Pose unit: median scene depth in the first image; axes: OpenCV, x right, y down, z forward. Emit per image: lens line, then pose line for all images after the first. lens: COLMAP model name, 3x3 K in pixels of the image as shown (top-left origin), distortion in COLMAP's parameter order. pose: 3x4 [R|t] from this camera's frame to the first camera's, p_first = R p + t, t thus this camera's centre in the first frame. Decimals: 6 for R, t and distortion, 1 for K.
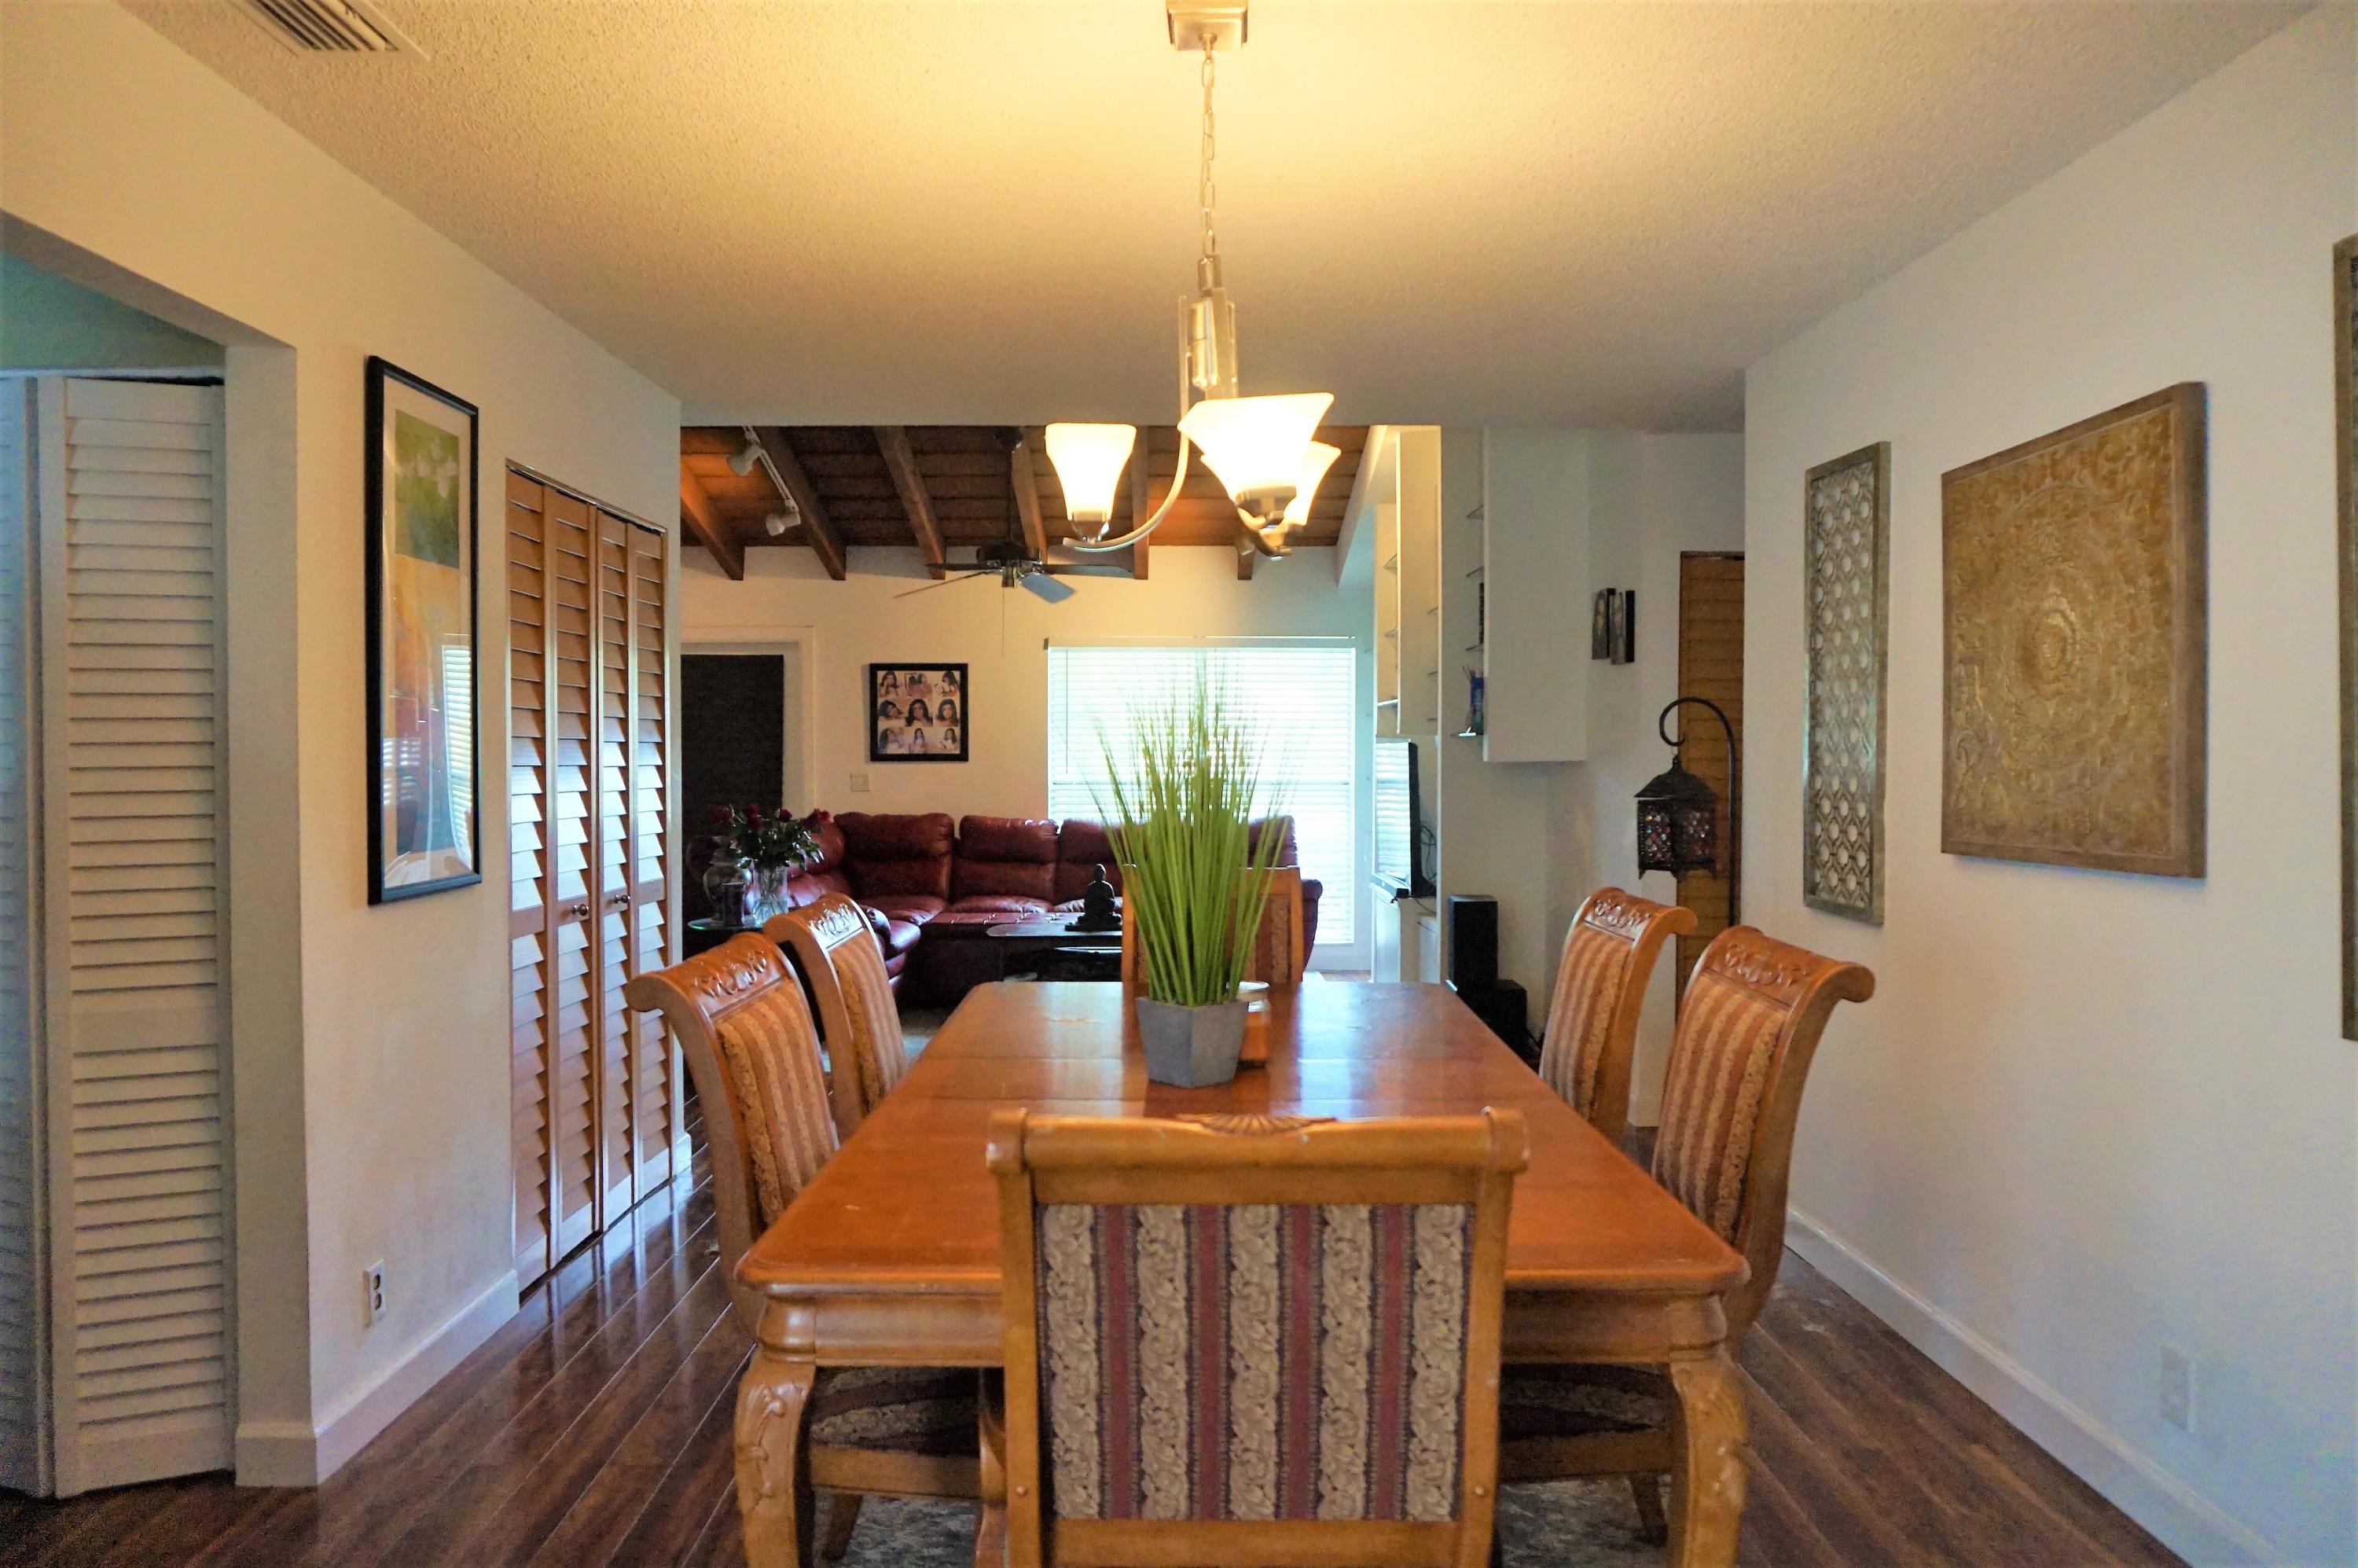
lens RADIAL K [[1599.4, 0, 1179.0], [0, 1599.4, 784.0], [0, 0, 1]] dist [-0.044542, 0.003314]
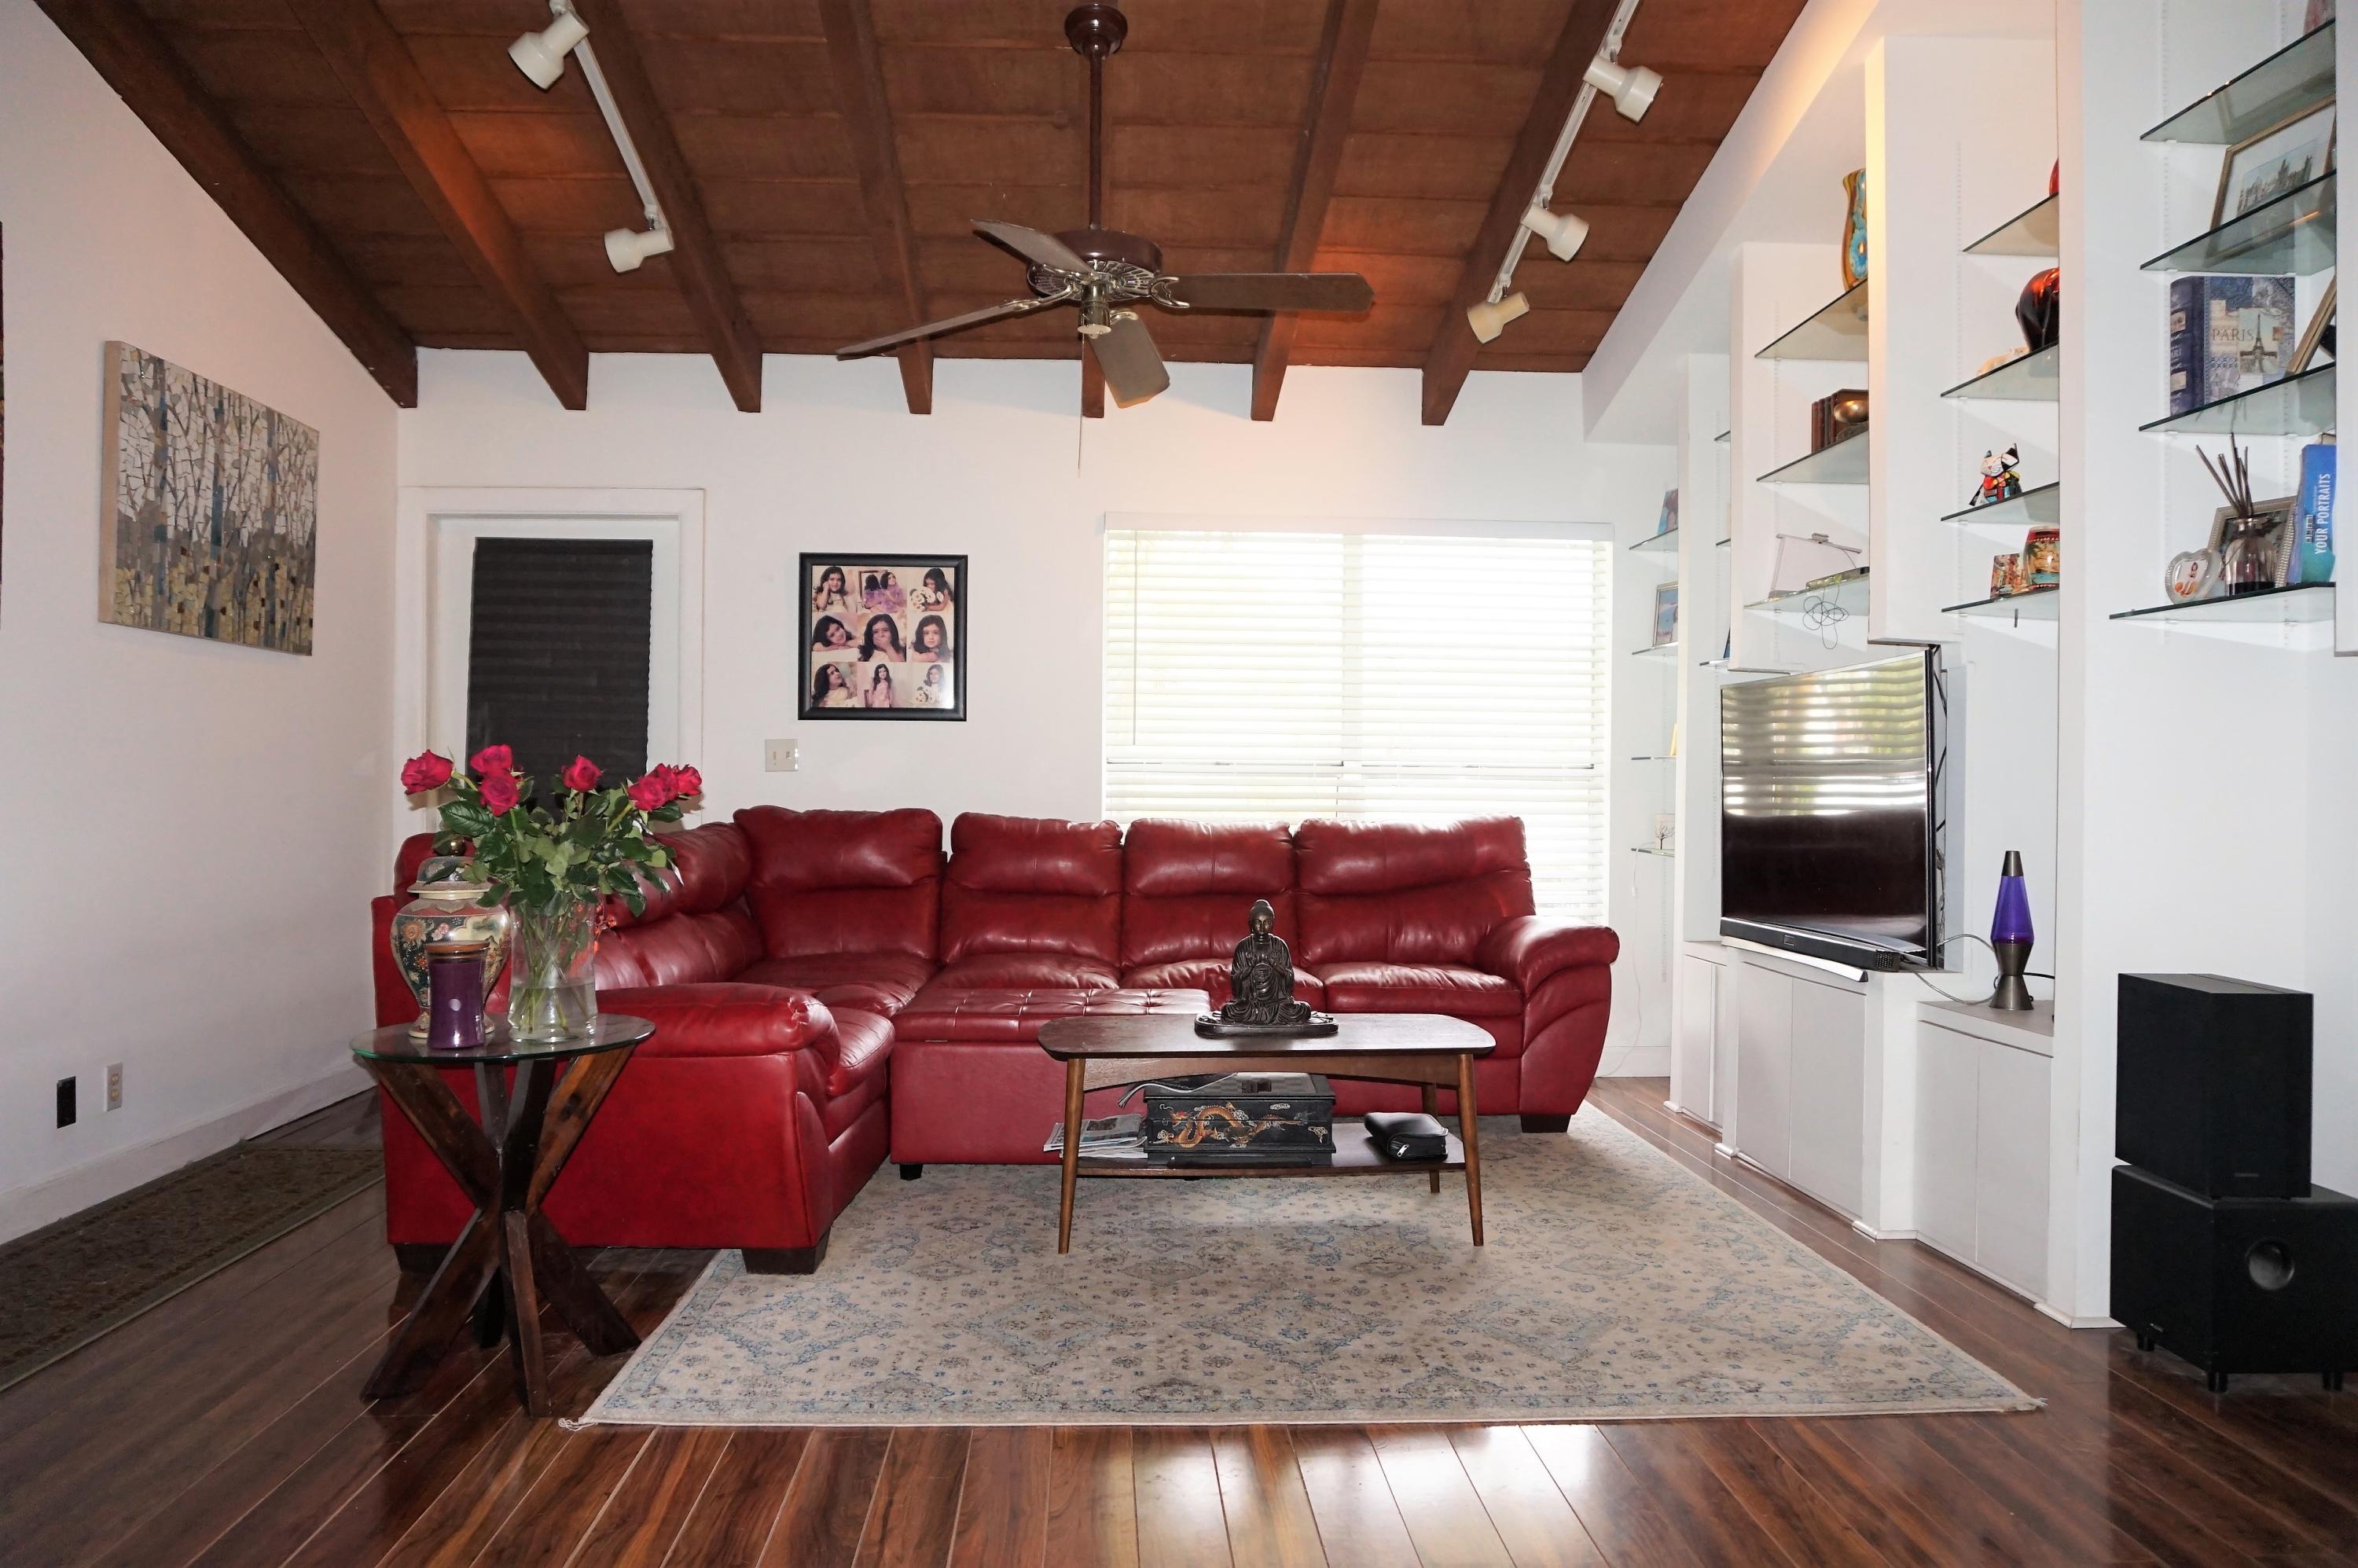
lens RADIAL K [[1599.4, 0, 1179.0], [0, 1599.4, 784.0], [0, 0, 1]] dist [-0.044542, 0.003314]
pose [[0.998932, 0.007263, 0.045624, -0.080692], [-0.006356, 0.999780, -0.019993, 0.019879], [-0.045759, 0.019681, 0.998759, 0.412251]]
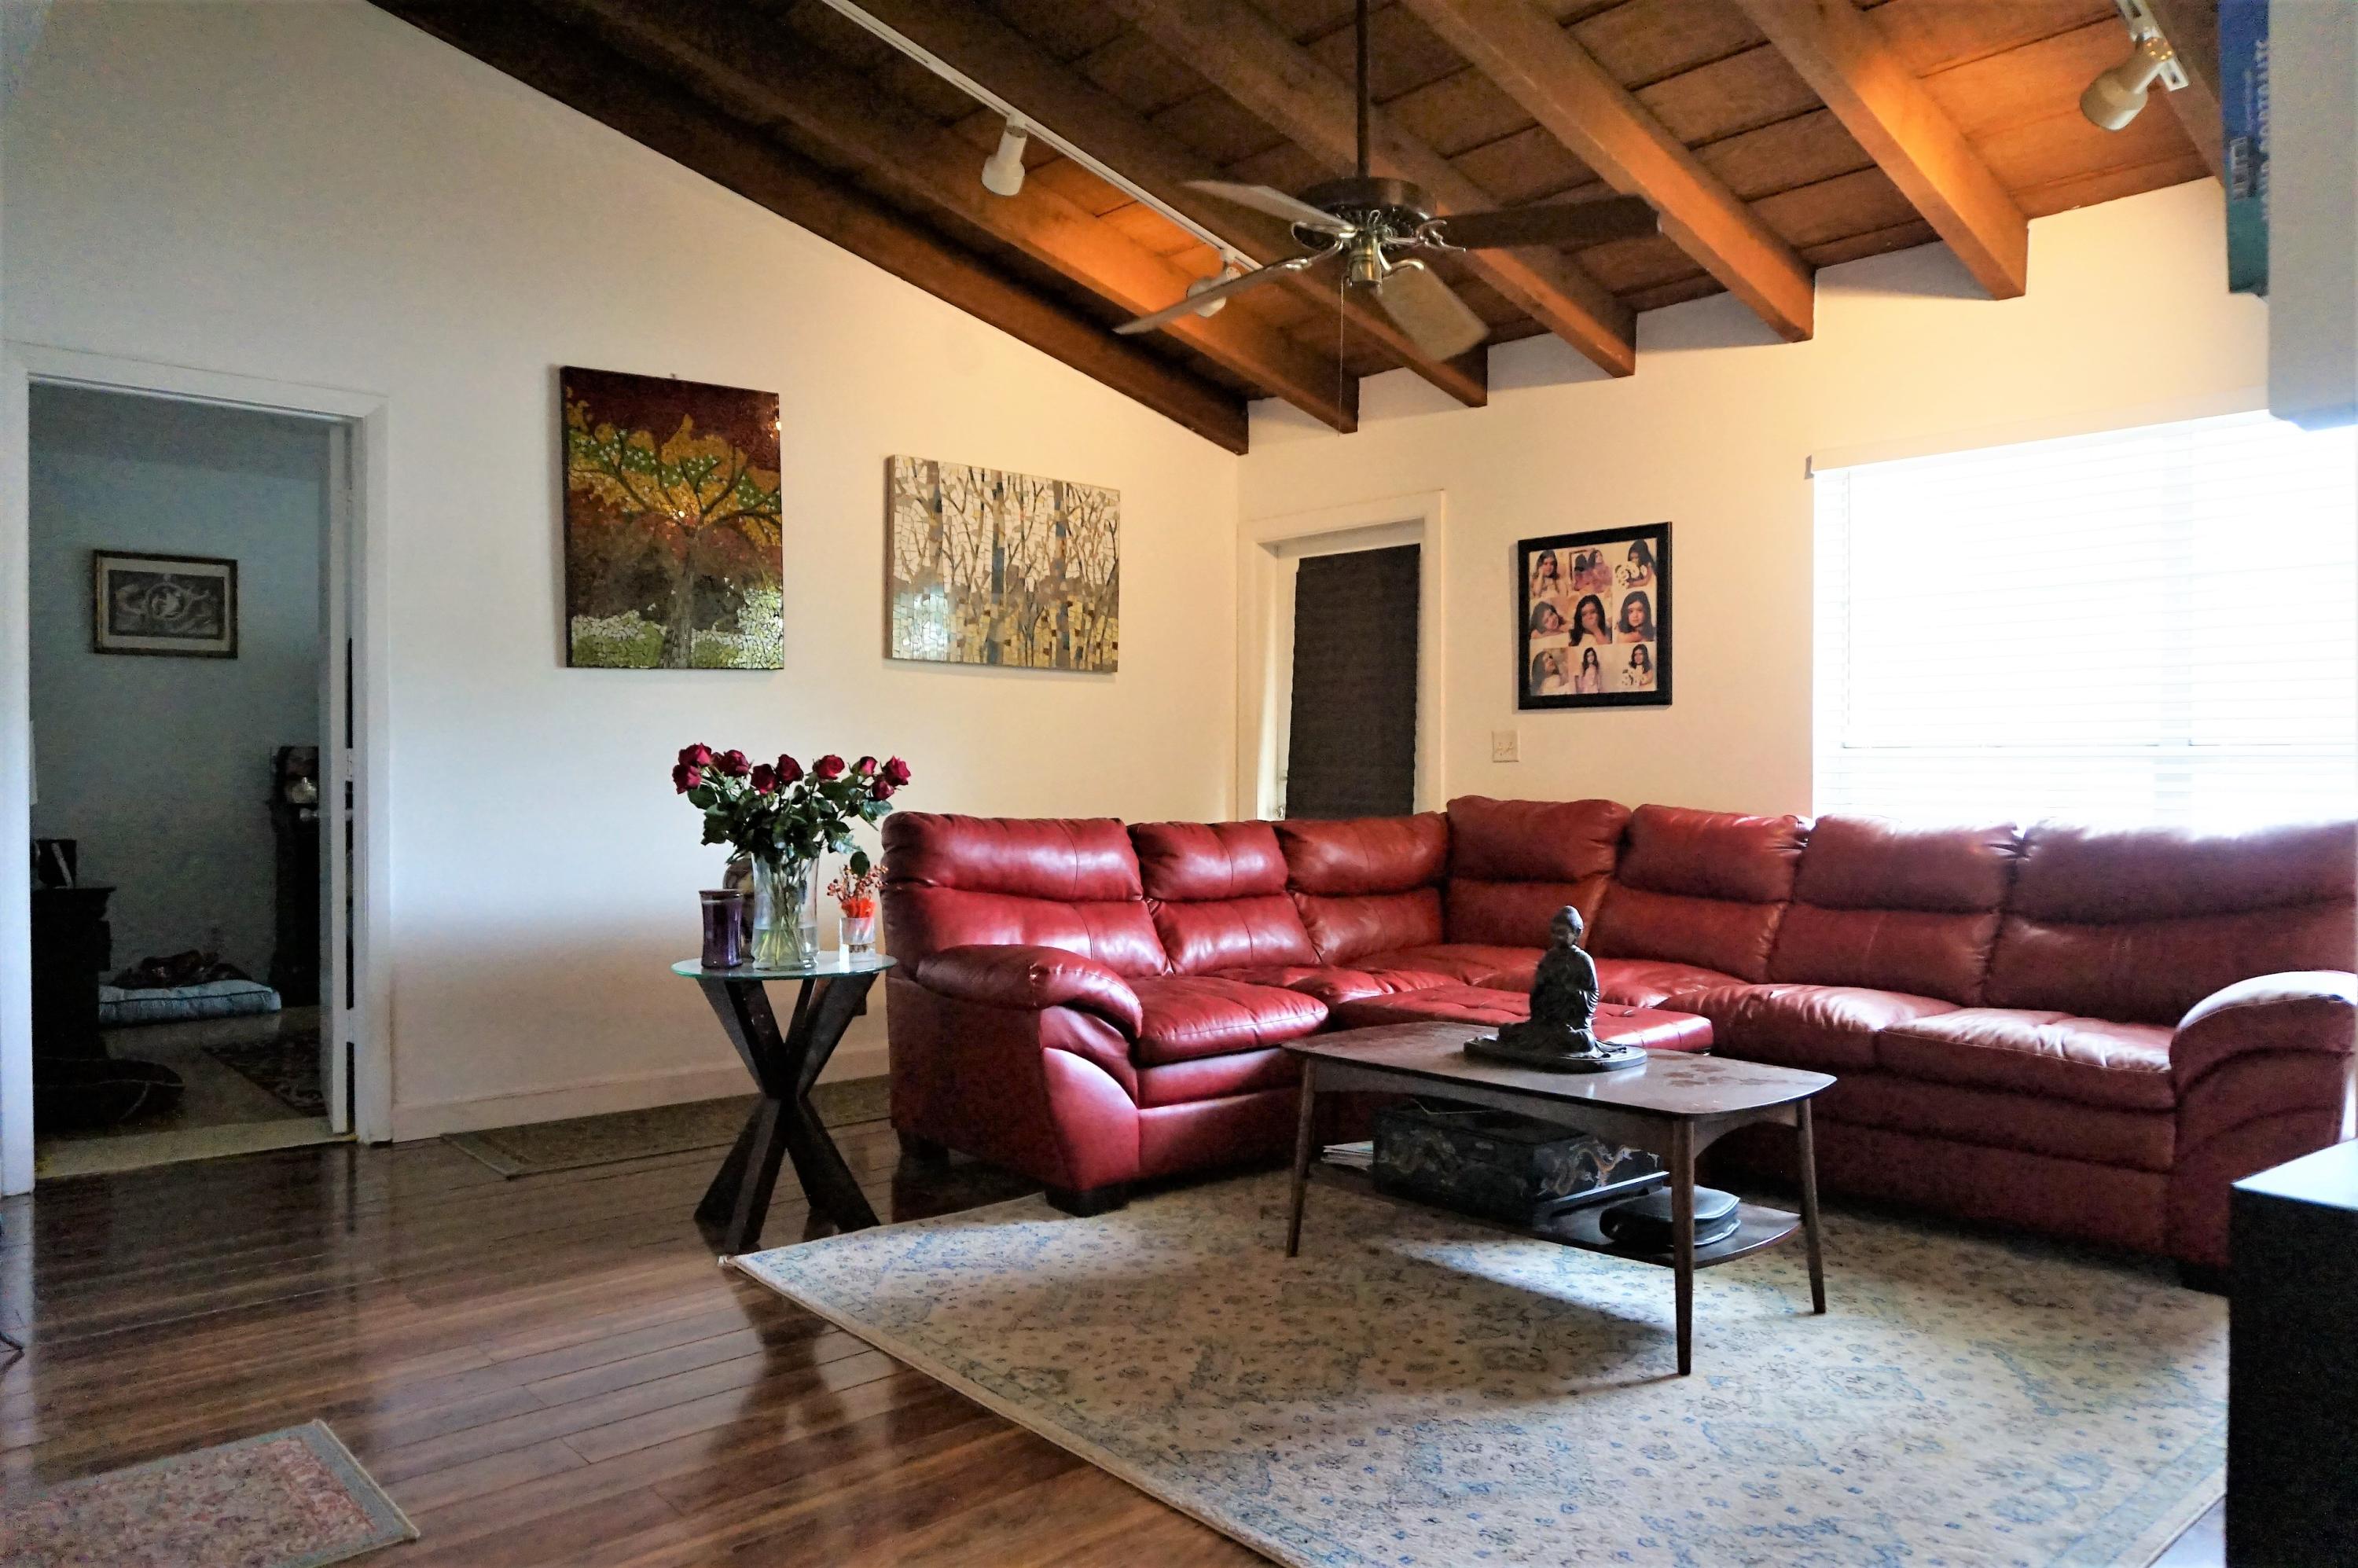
lens RADIAL K [[1599.4, 0, 1179.0], [0, 1599.4, 784.0], [0, 0, 1]] dist [-0.044542, 0.003314]
pose [[0.662198, 0.008082, -0.749286, 0.158117], [-0.018288, 0.999818, -0.005378, 0.017969], [0.749106, 0.017264, 0.662225, 0.526954]]
